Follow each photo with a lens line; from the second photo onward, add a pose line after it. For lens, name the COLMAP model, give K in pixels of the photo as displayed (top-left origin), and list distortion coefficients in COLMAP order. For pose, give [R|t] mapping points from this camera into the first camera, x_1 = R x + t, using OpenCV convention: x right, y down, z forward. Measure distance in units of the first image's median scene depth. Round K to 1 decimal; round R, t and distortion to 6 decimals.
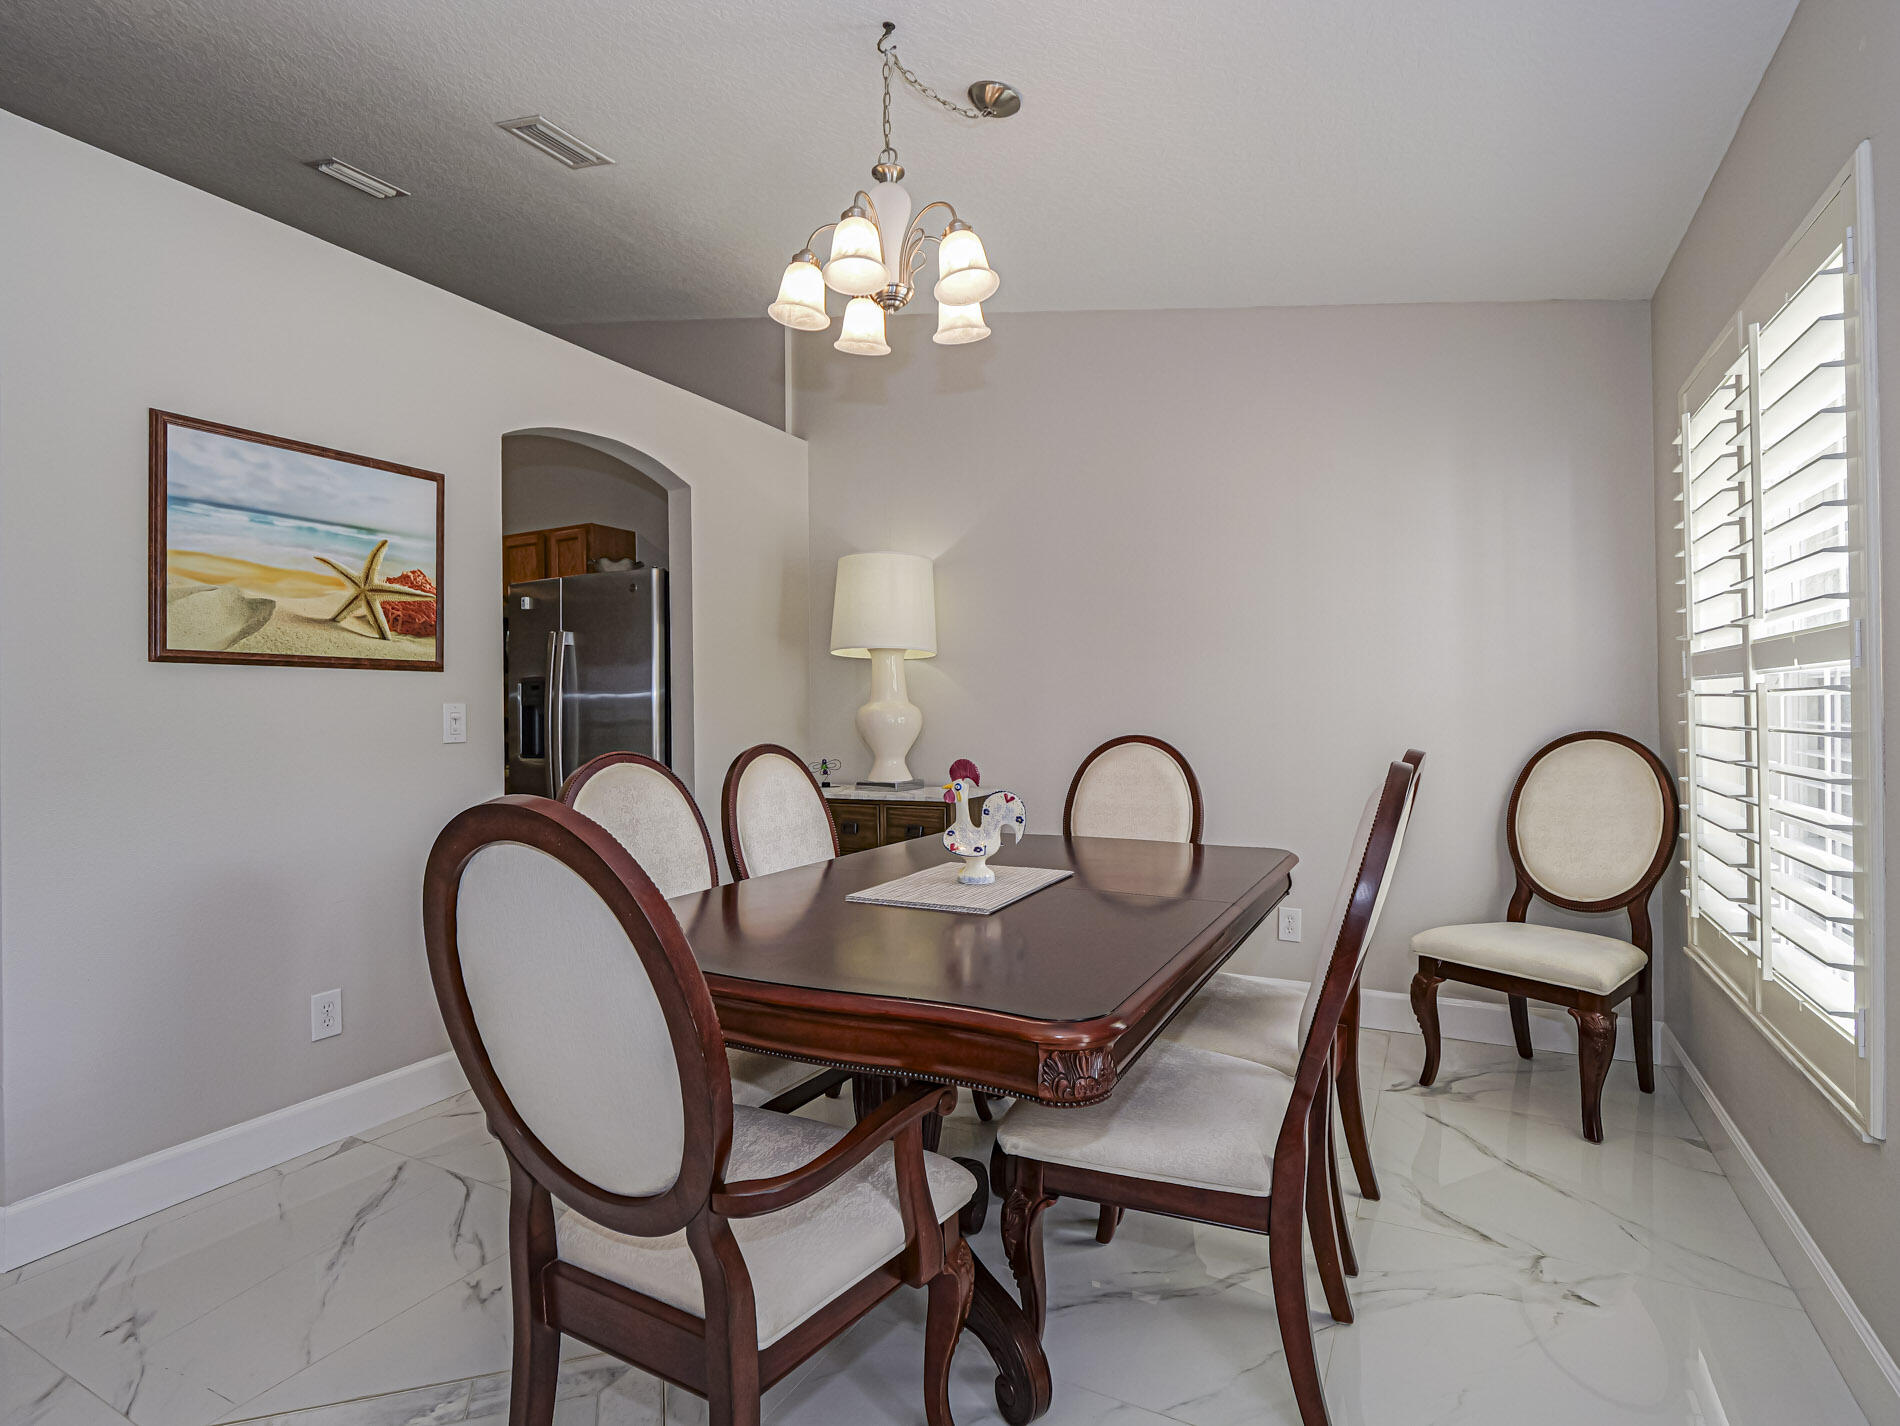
lens RADIAL K [[971.3, 0, 929.1], [0, 971.3, 708.0], [0, 0, 1]] dist [-0.001828, -0.004026]
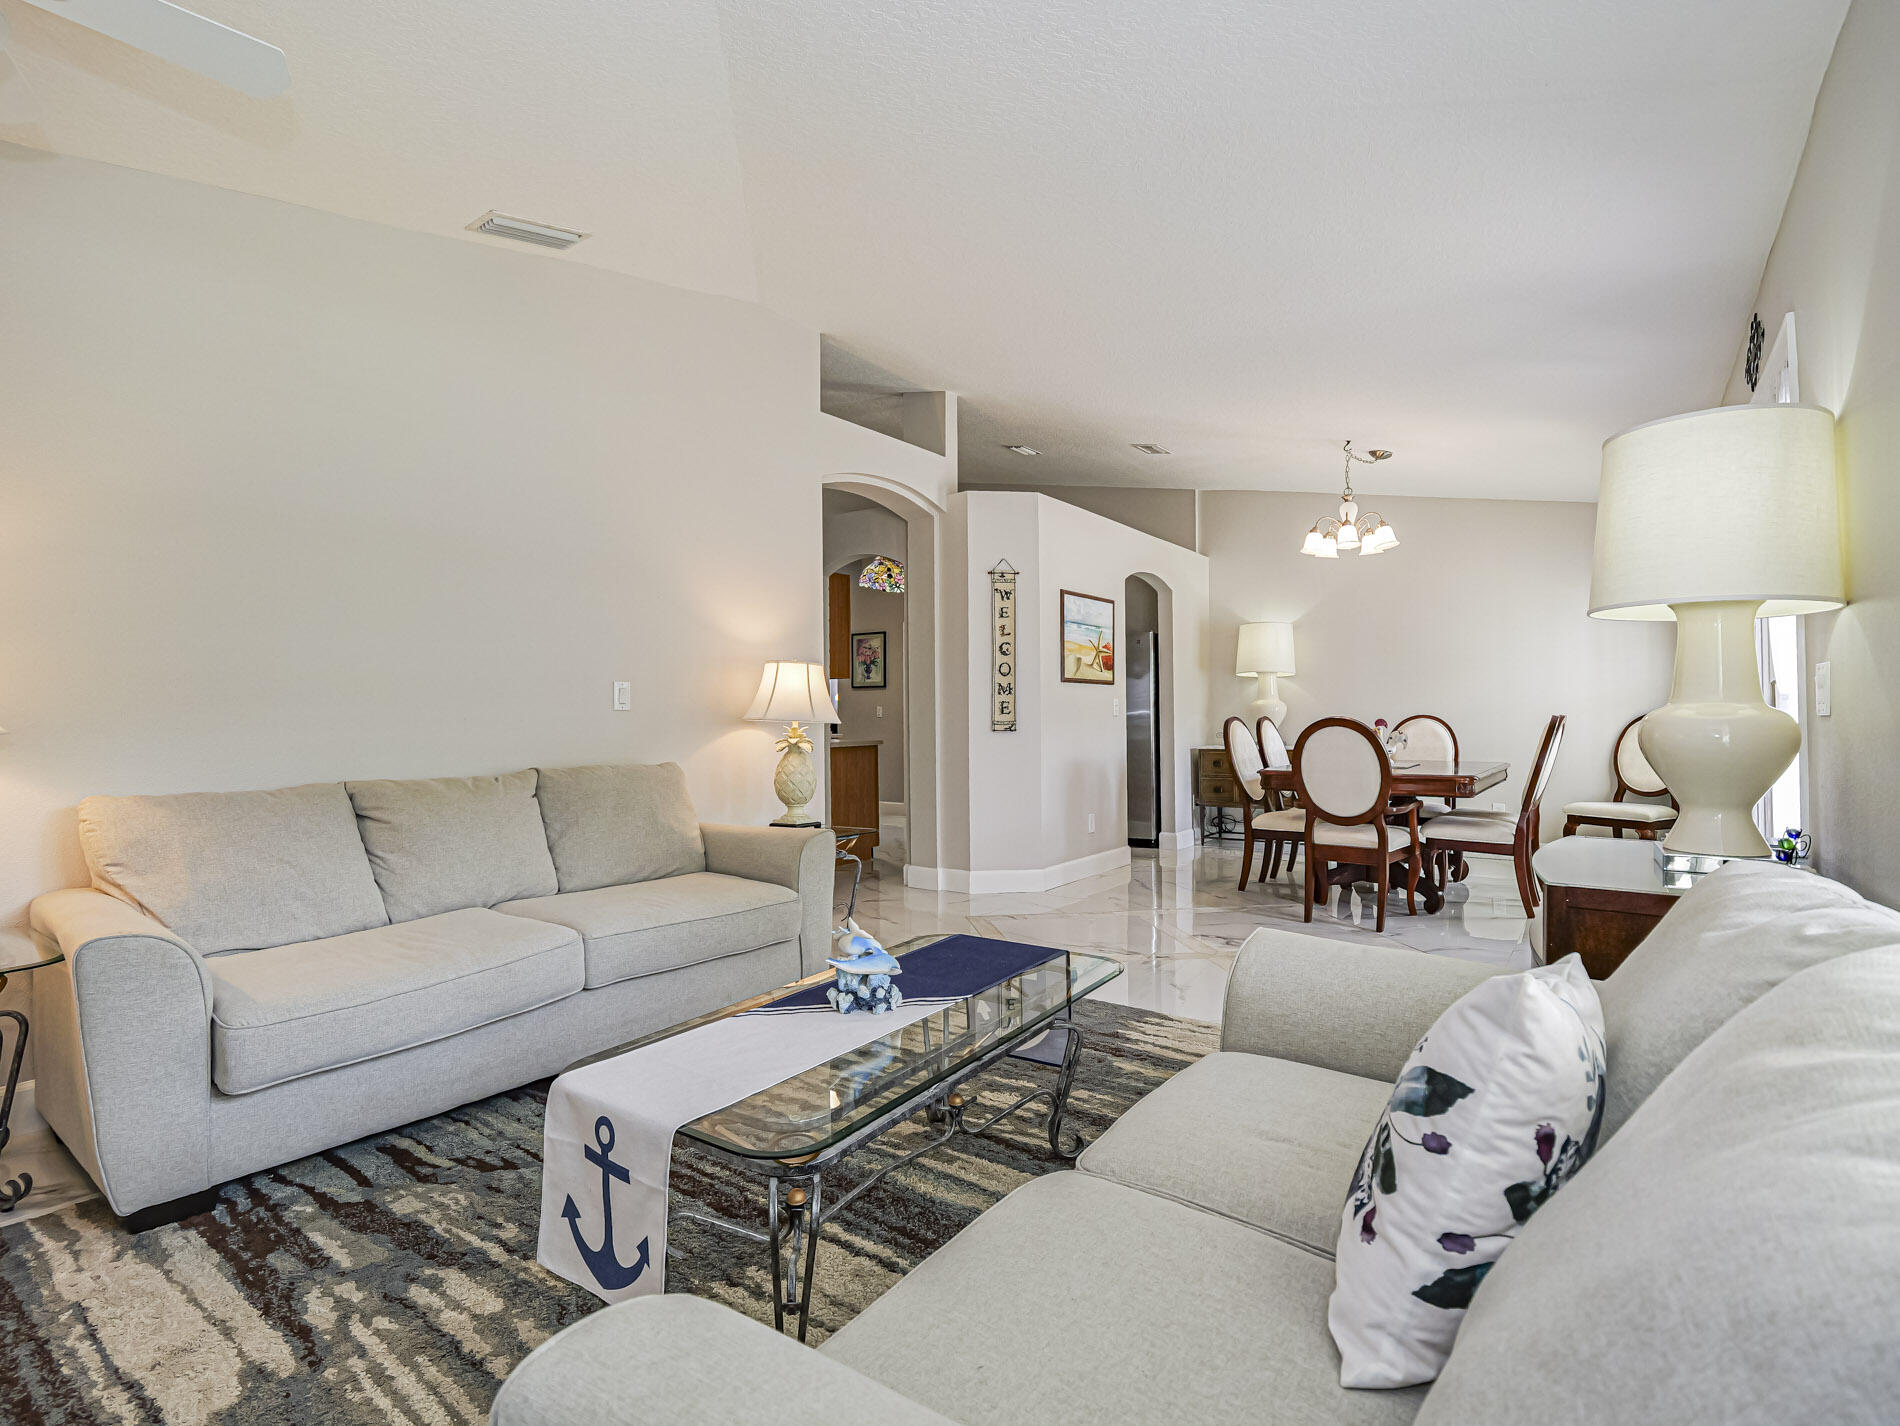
lens RADIAL K [[921.5, 0, 945.8], [0, 921.5, 706.9], [0, 0, 1]] dist [-0.011555, -0.003072]
pose [[0.989494, 0.003035, -0.144539, -0.594286], [-0.003927, 0.999975, -0.005889, 0.029544], [0.144518, 0.006395, 0.989482, -1.267800]]
